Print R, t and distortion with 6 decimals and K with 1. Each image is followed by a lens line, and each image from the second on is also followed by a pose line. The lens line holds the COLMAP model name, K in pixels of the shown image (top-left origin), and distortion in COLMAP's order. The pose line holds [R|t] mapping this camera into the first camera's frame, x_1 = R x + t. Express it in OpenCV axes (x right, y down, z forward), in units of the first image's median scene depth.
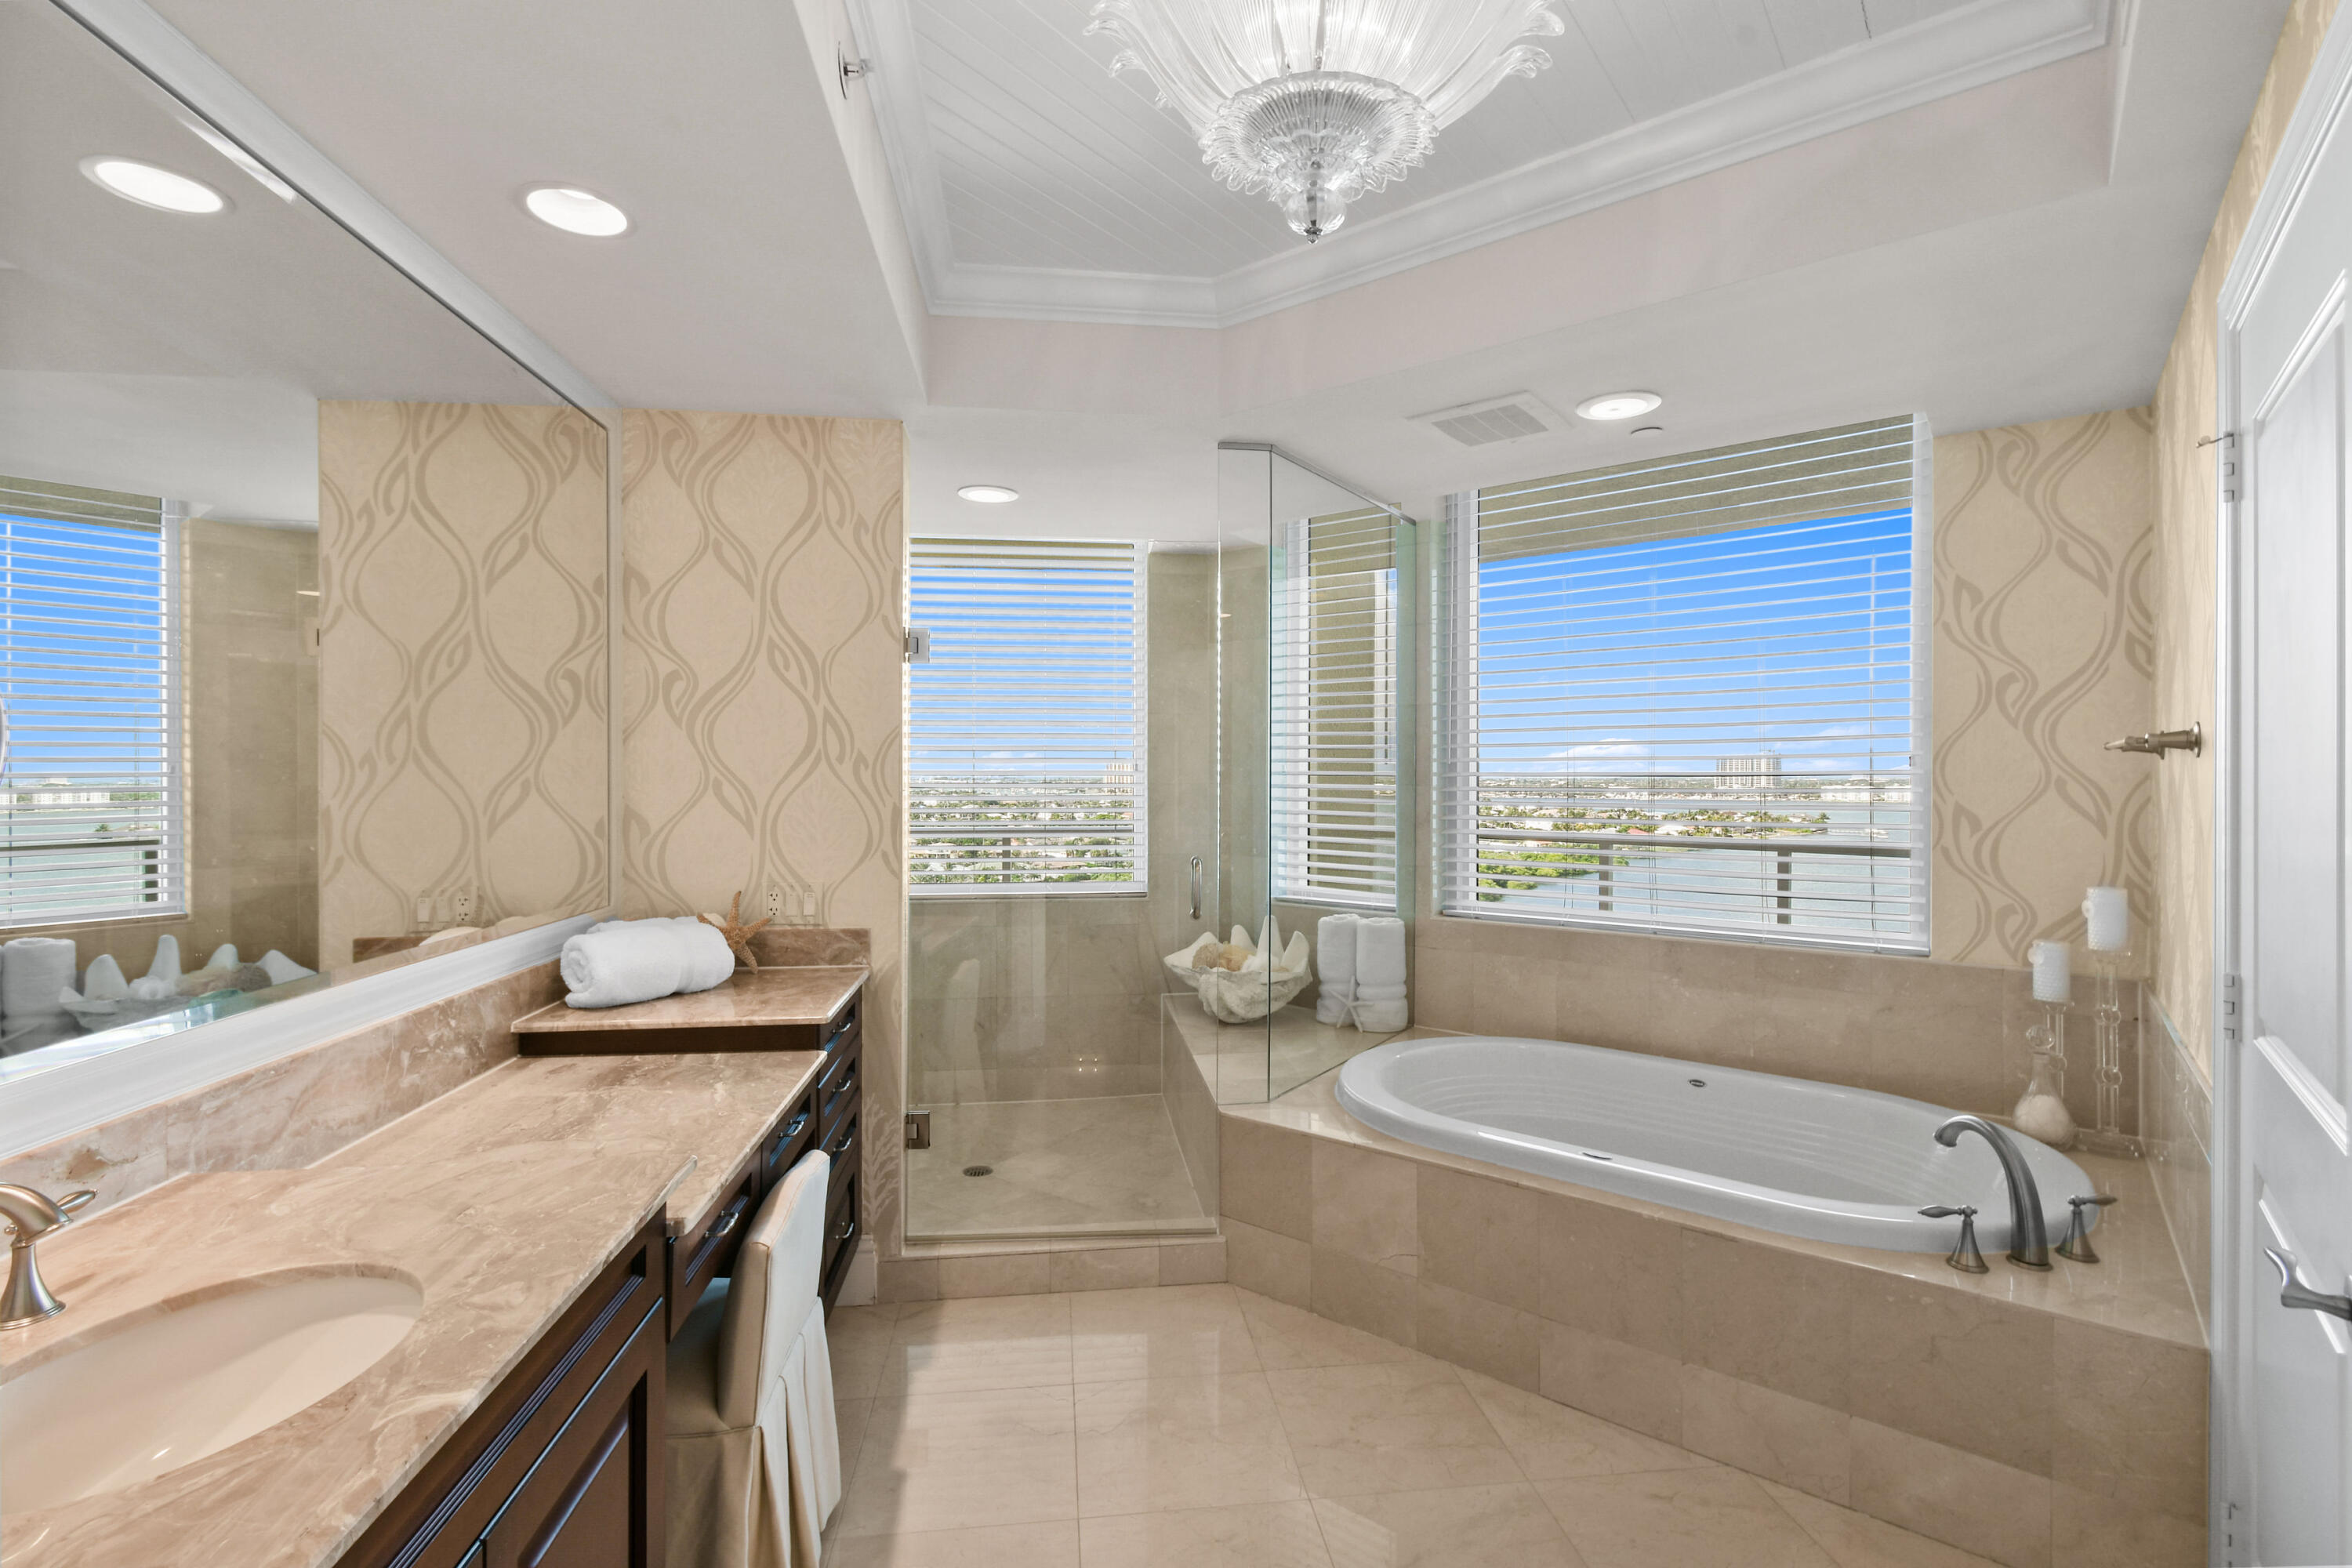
lens RADIAL K [[1053.3, 0, 1182.1], [0, 1053.3, 782.8], [0, 0, 1]] dist [0.009951, -0.002617]
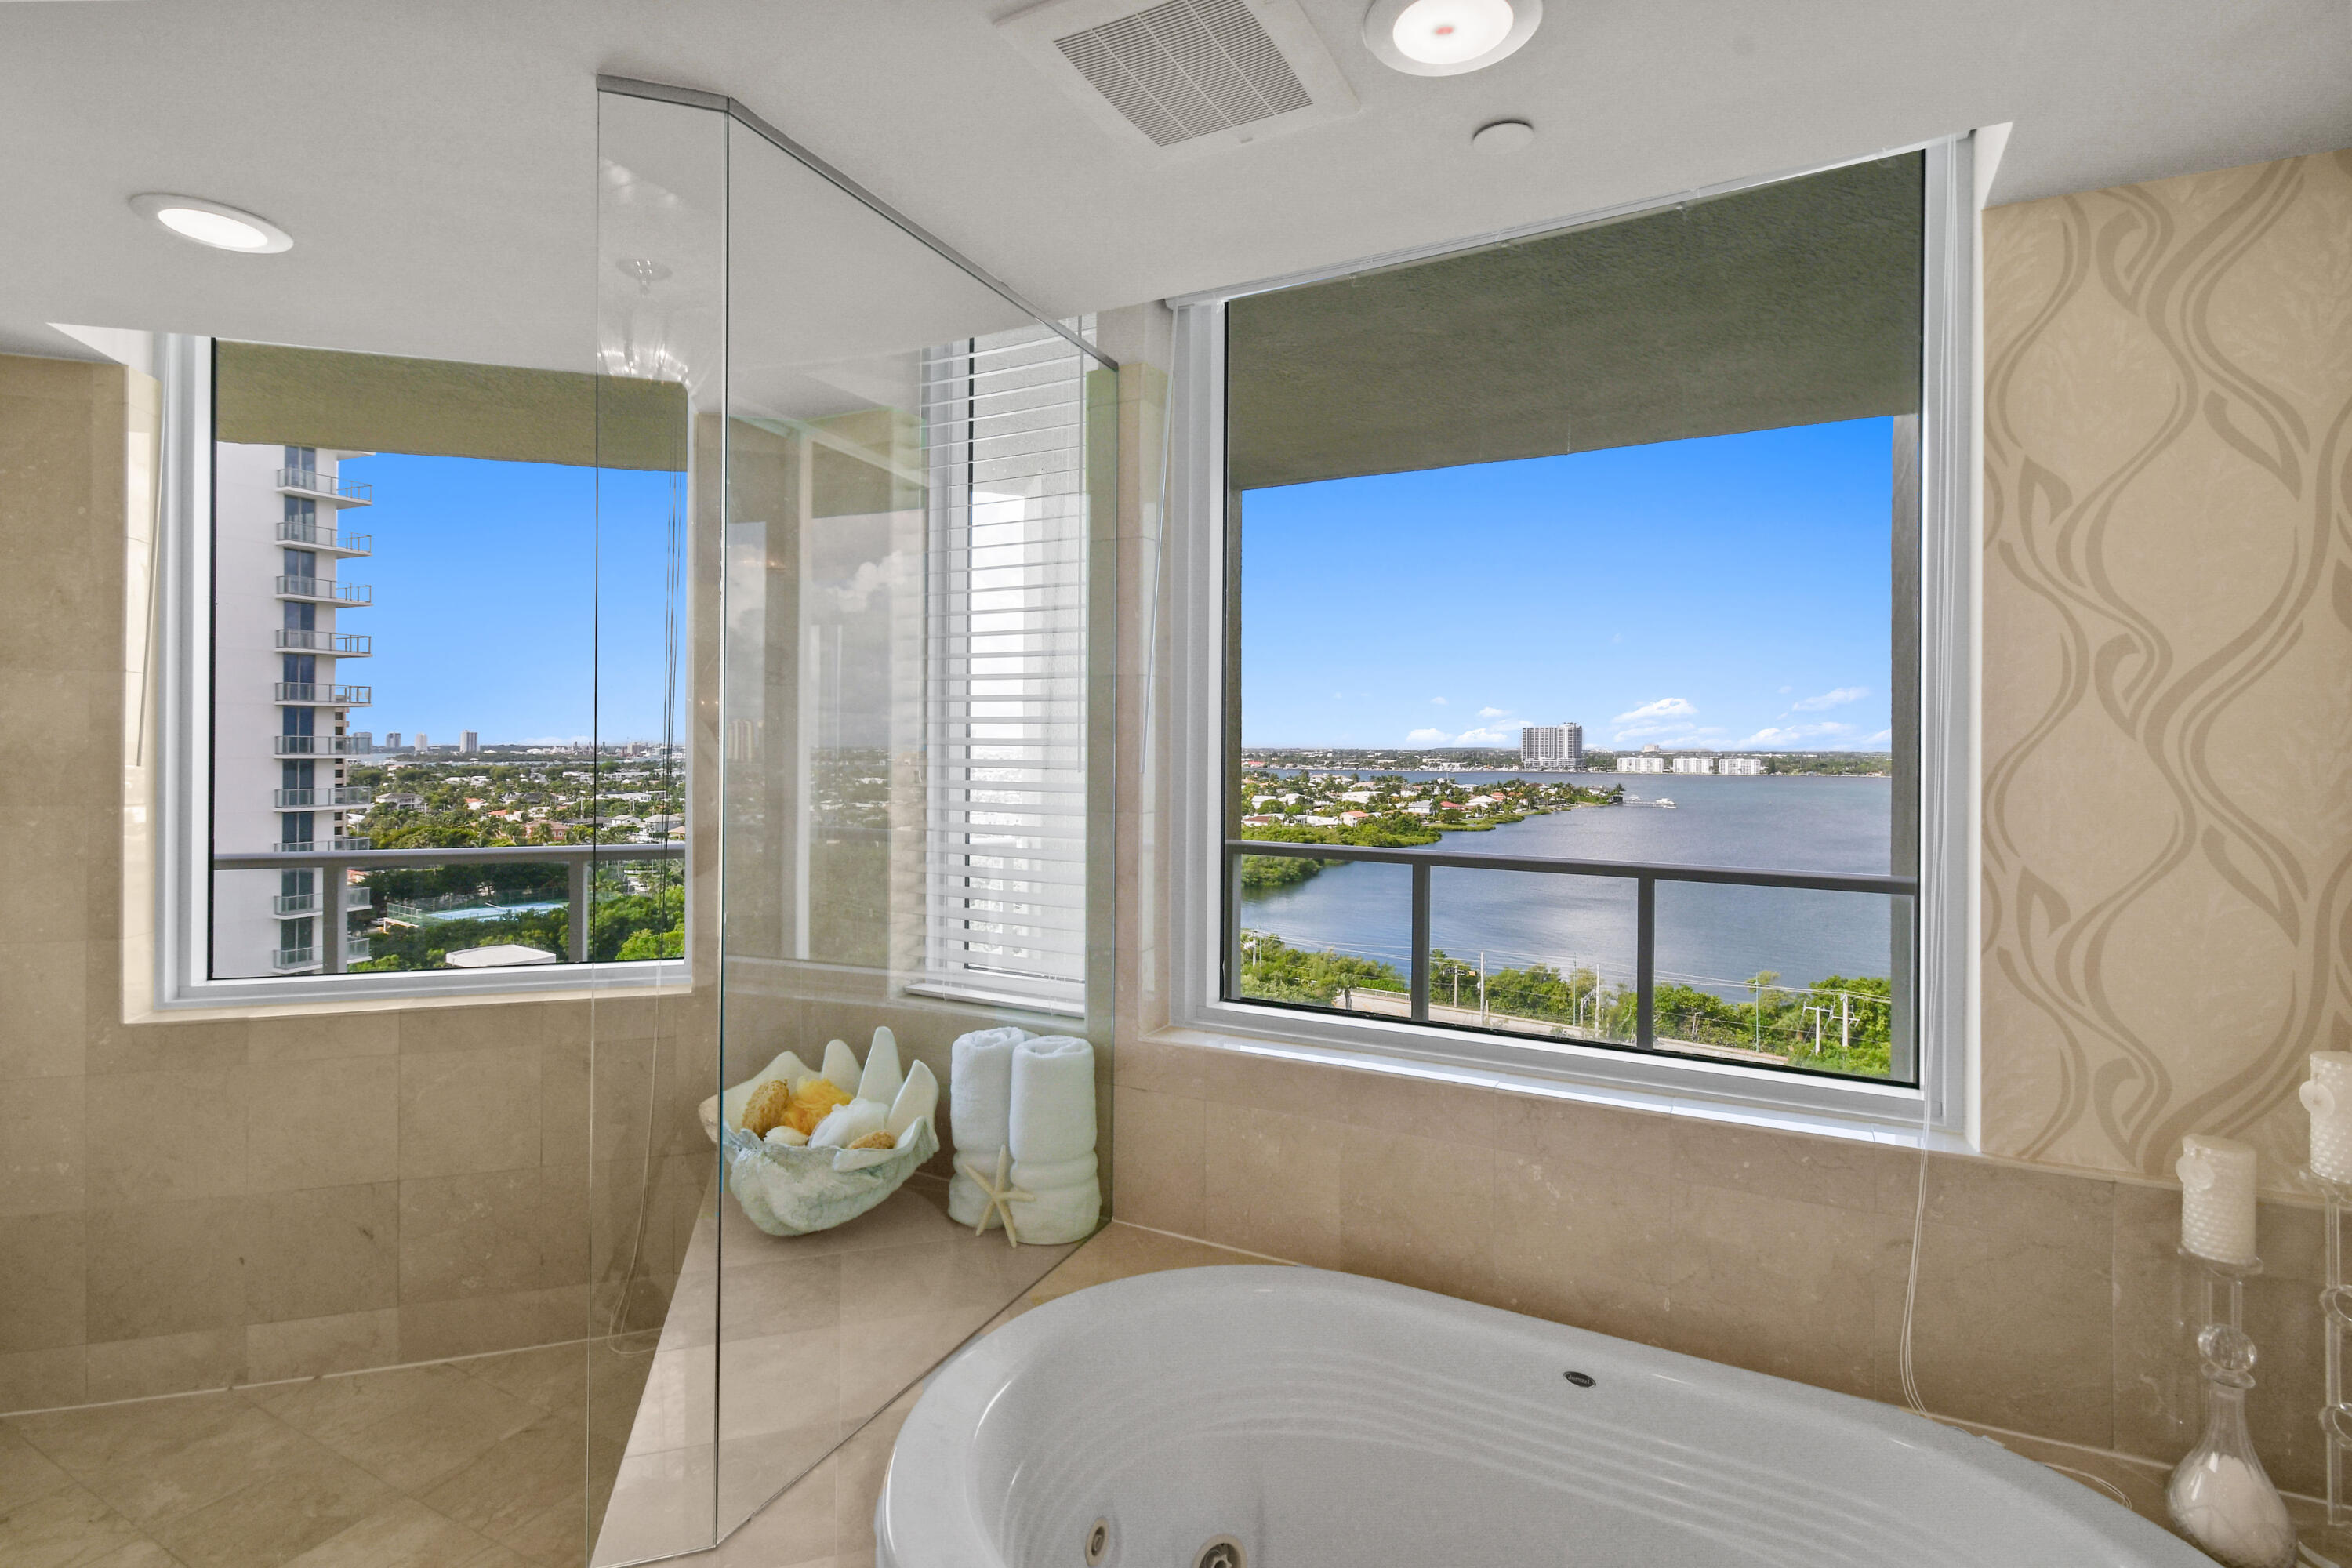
lens RADIAL K [[1136.4, 0, 1177.9], [0, 1136.4, 739.9], [0, 0, 1]] dist [0.004862, 0.002429]
pose [[0.984850, 0.004800, 0.173342, 0.199639], [-0.002830, 0.999929, -0.011610, -0.041863], [-0.173386, 0.010943, 0.984793, 0.503505]]
